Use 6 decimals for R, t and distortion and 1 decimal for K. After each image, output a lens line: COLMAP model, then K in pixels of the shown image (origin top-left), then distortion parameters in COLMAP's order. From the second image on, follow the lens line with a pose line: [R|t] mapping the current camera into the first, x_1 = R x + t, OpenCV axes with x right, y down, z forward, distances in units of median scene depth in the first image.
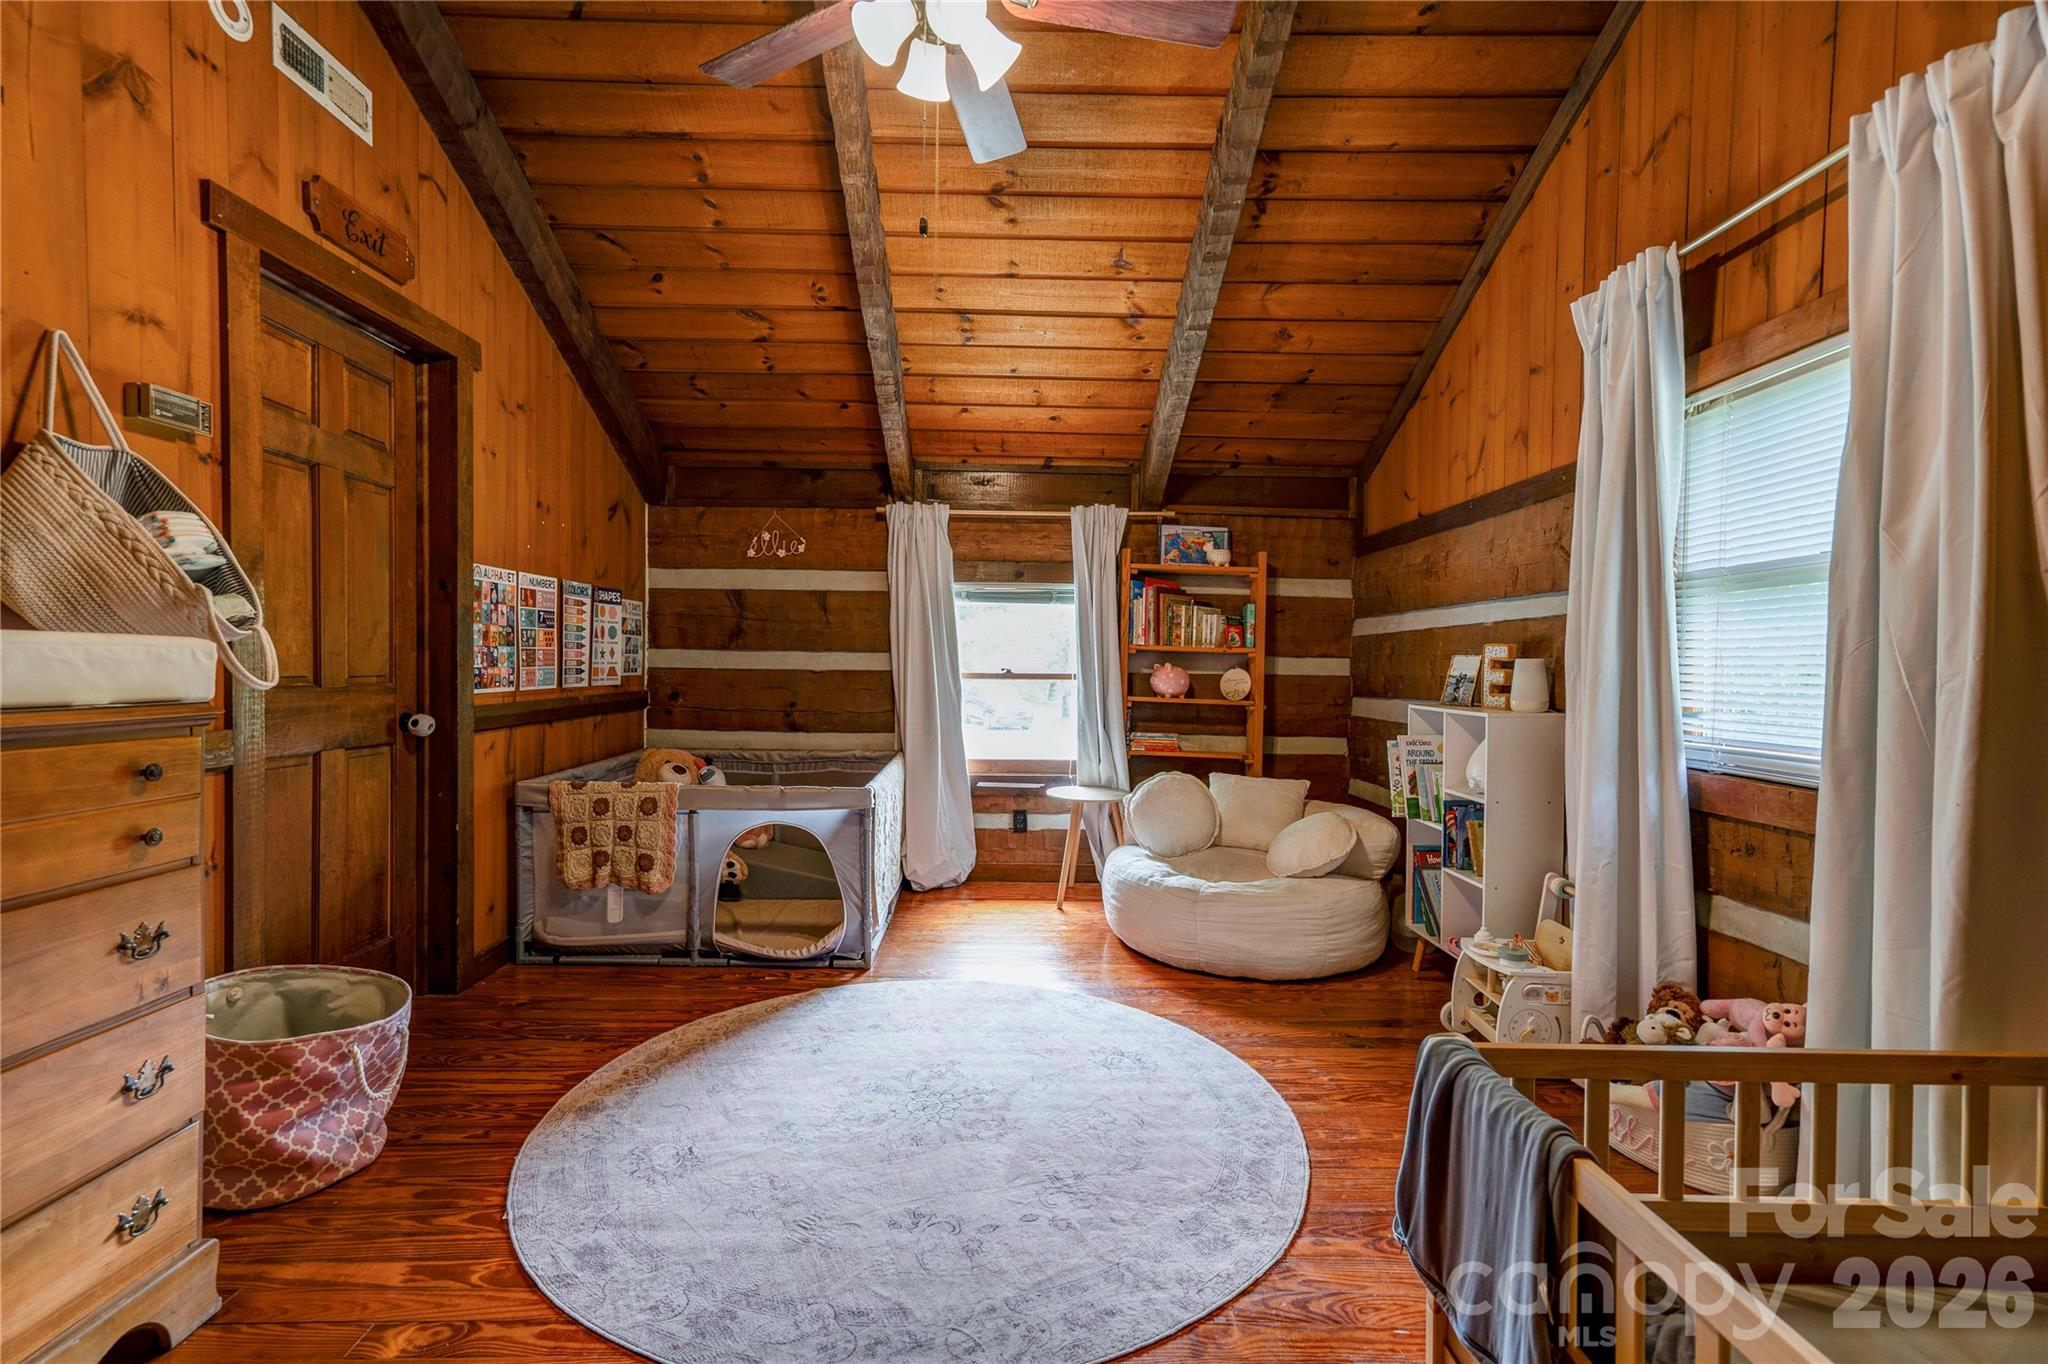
lens RADIAL K [[943.6, 0, 1016.8], [0, 943.6, 678.2], [0, 0, 1]] dist [-0.004200, 0.019624]
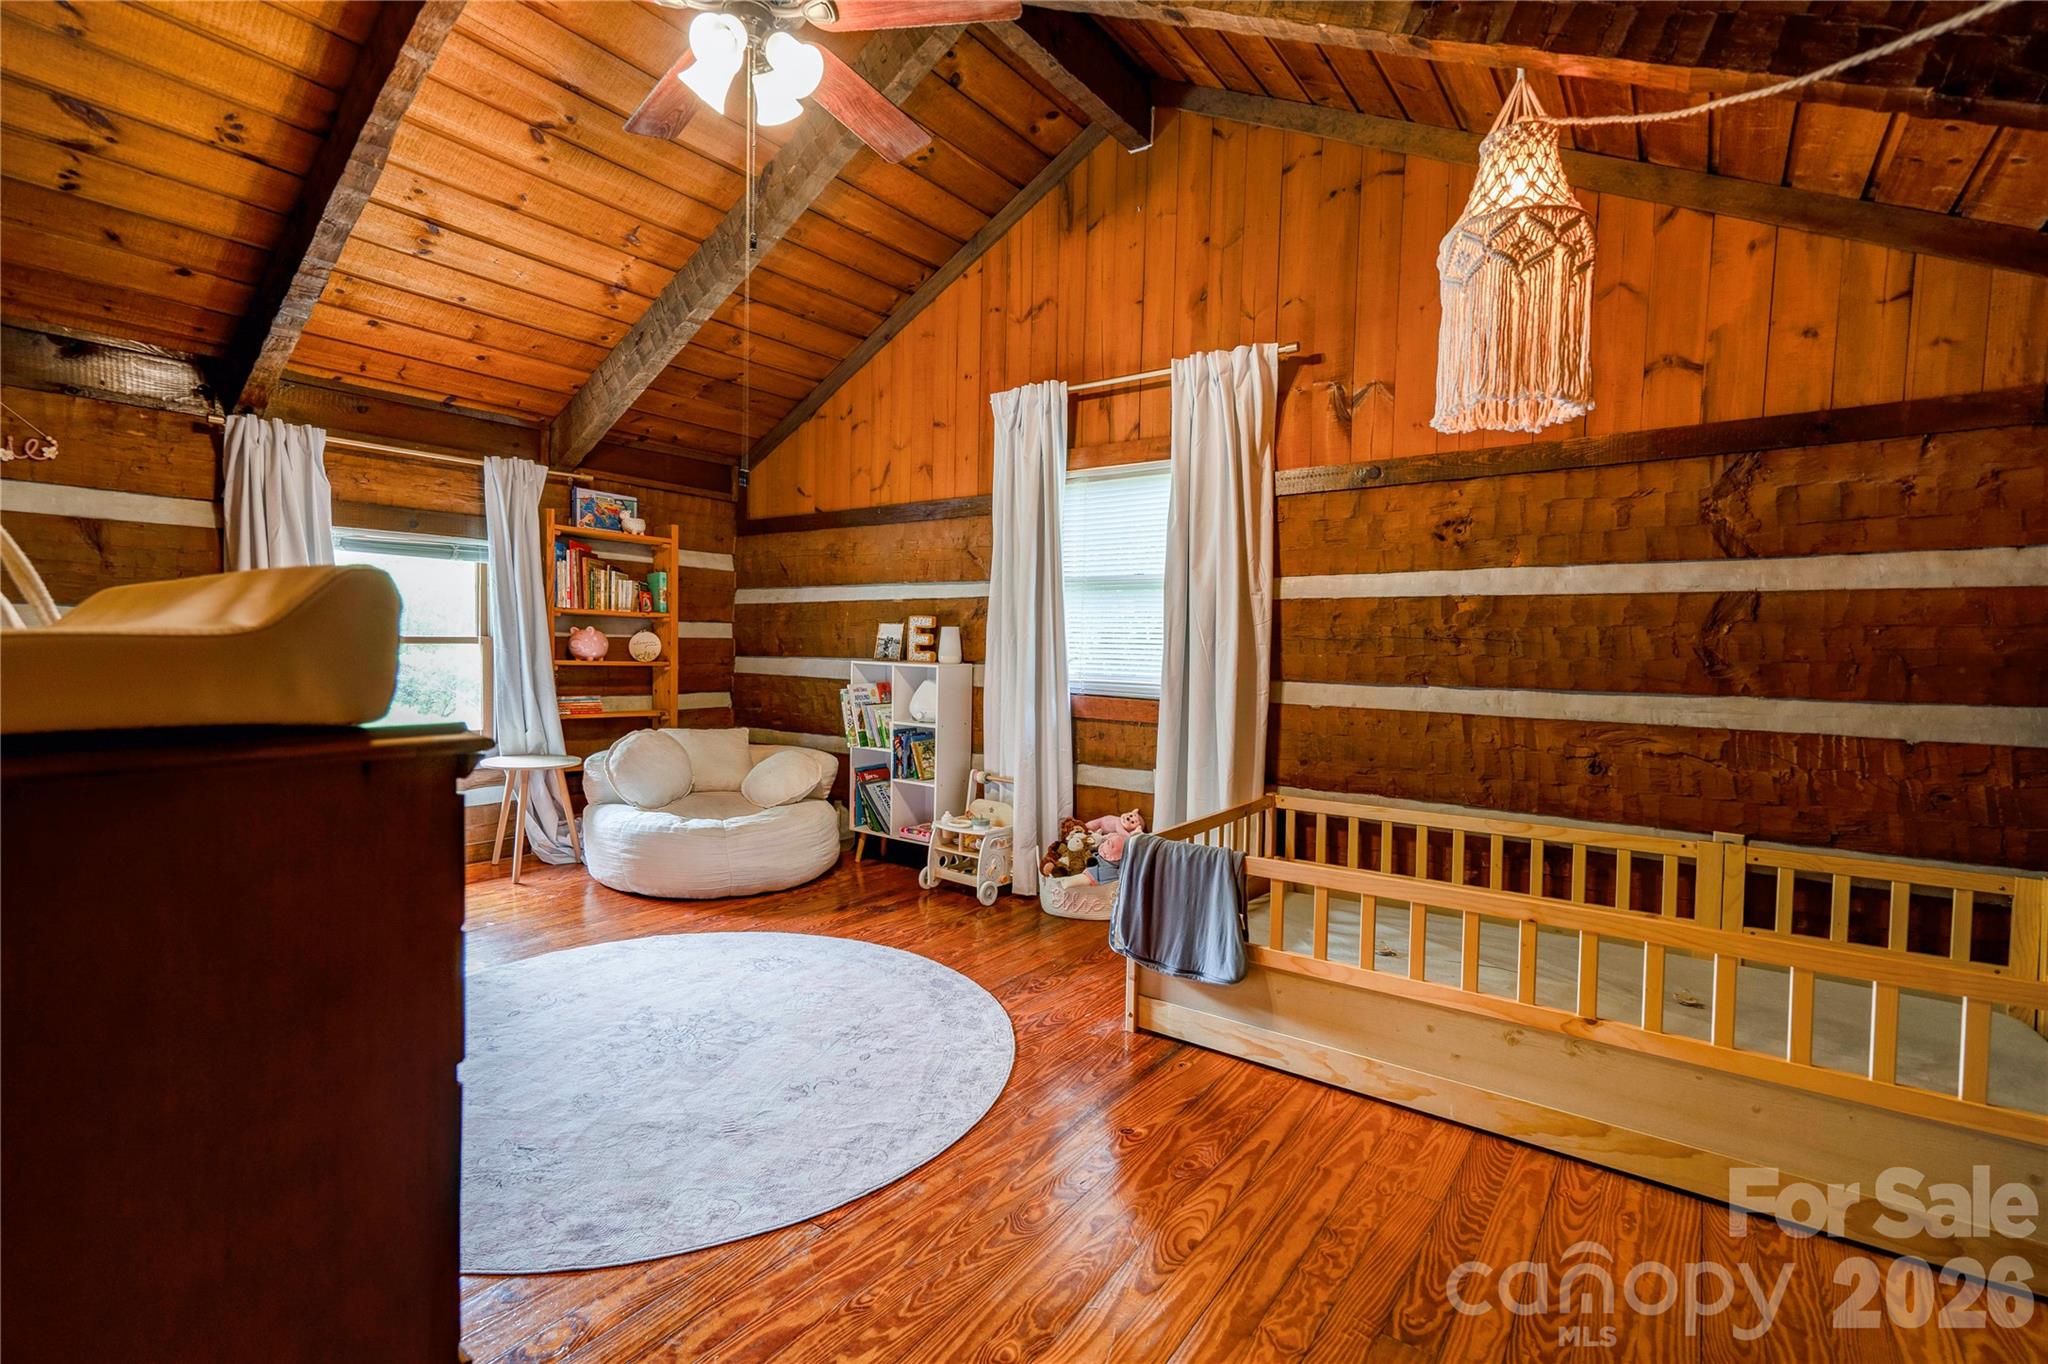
lens RADIAL K [[989.7, 0, 973.5], [0, 989.7, 683.4], [0, 0, 1]] dist [-0.004683, 0.023715]
pose [[0.603346, -0.039909, 0.796480, -0.510741], [0.003257, 0.998862, 0.047582, -0.004763], [-0.797473, -0.026115, 0.602790, 0.036348]]
